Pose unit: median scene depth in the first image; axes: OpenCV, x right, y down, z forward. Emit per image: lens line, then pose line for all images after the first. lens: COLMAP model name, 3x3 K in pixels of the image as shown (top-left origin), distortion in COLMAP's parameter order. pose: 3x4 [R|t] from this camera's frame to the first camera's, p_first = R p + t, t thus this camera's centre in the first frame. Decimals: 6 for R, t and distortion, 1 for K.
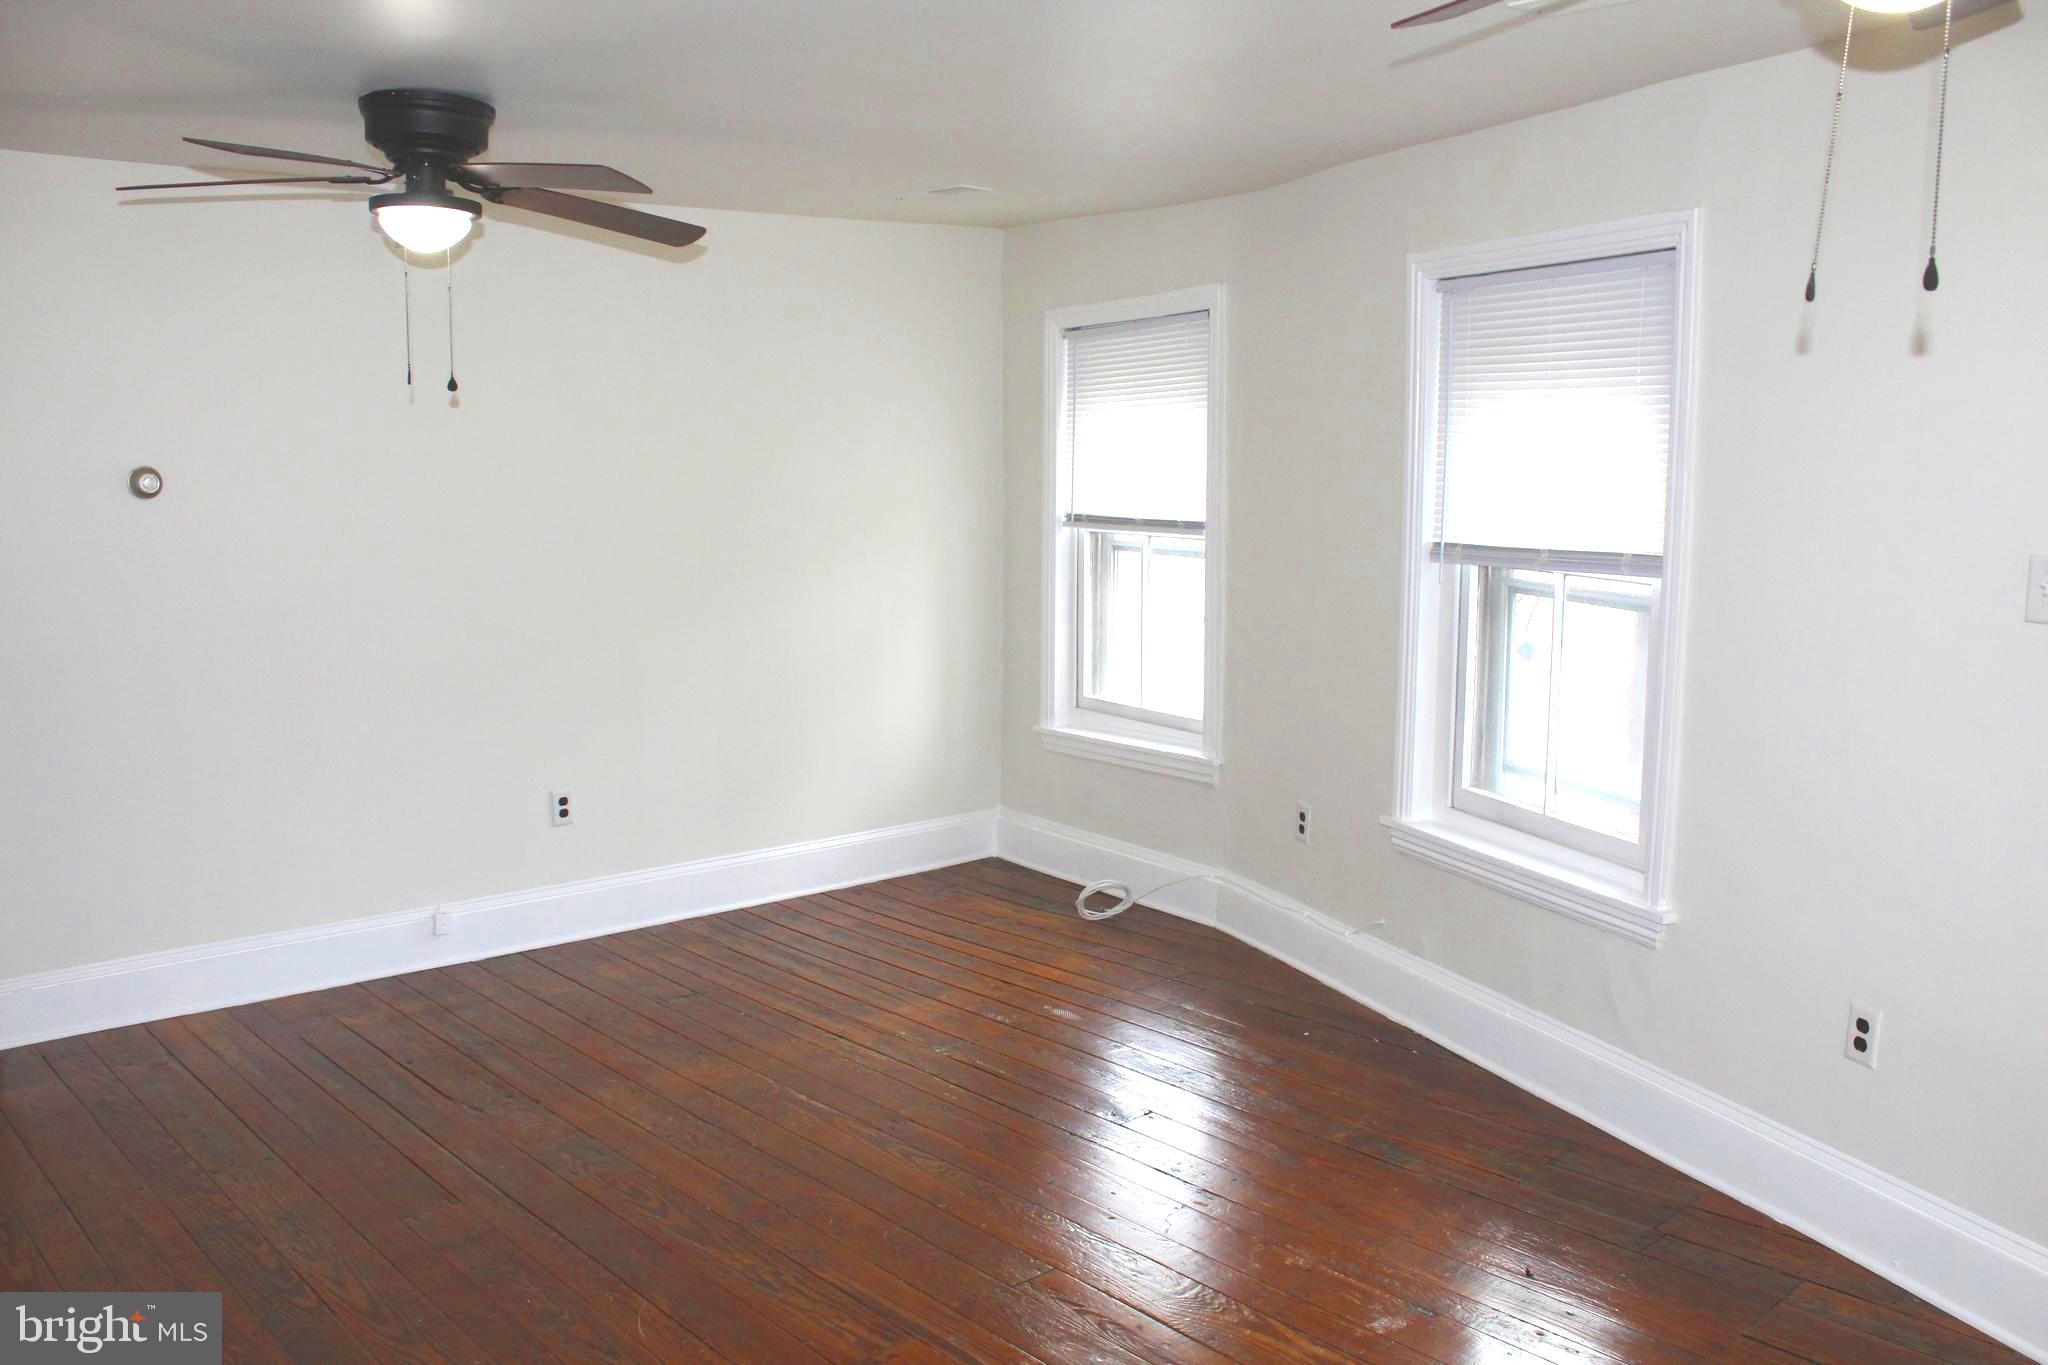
lens RADIAL K [[1751.0, 0, 1035.1], [0, 1751.0, 689.1], [0, 0, 1]] dist [-0.123366, 0.113046]
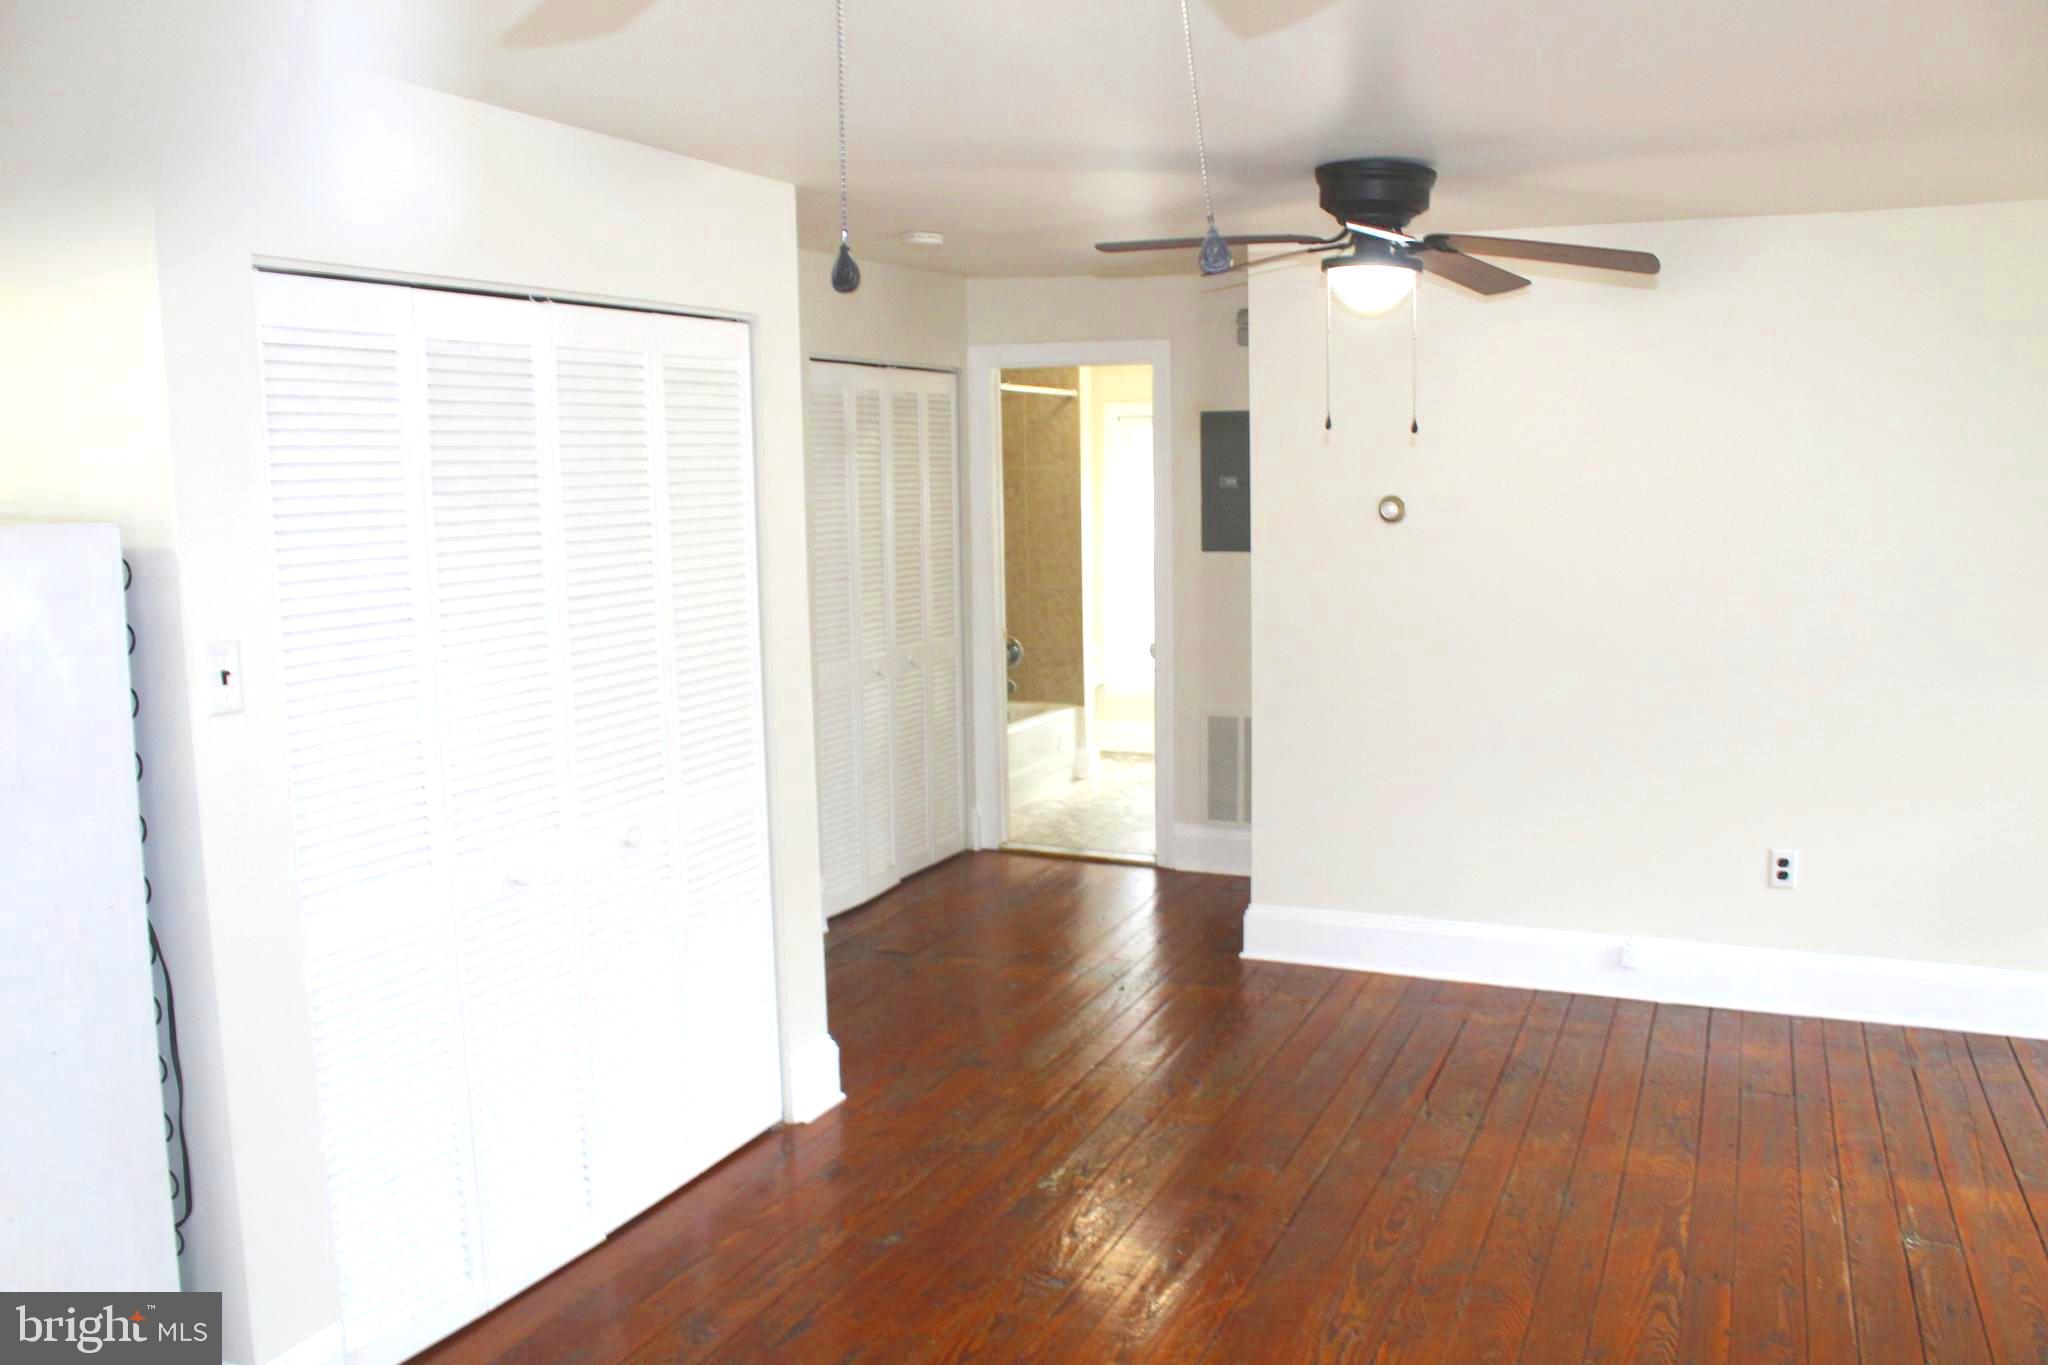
lens RADIAL K [[1751.0, 0, 1035.1], [0, 1751.0, 689.1], [0, 0, 1]] dist [-0.123366, 0.113046]
pose [[0.441571, 0.111225, -0.890306, 0.446412], [-0.120887, 0.990614, 0.063799, -0.046916], [0.889045, 0.079454, 0.450872, 0.273121]]
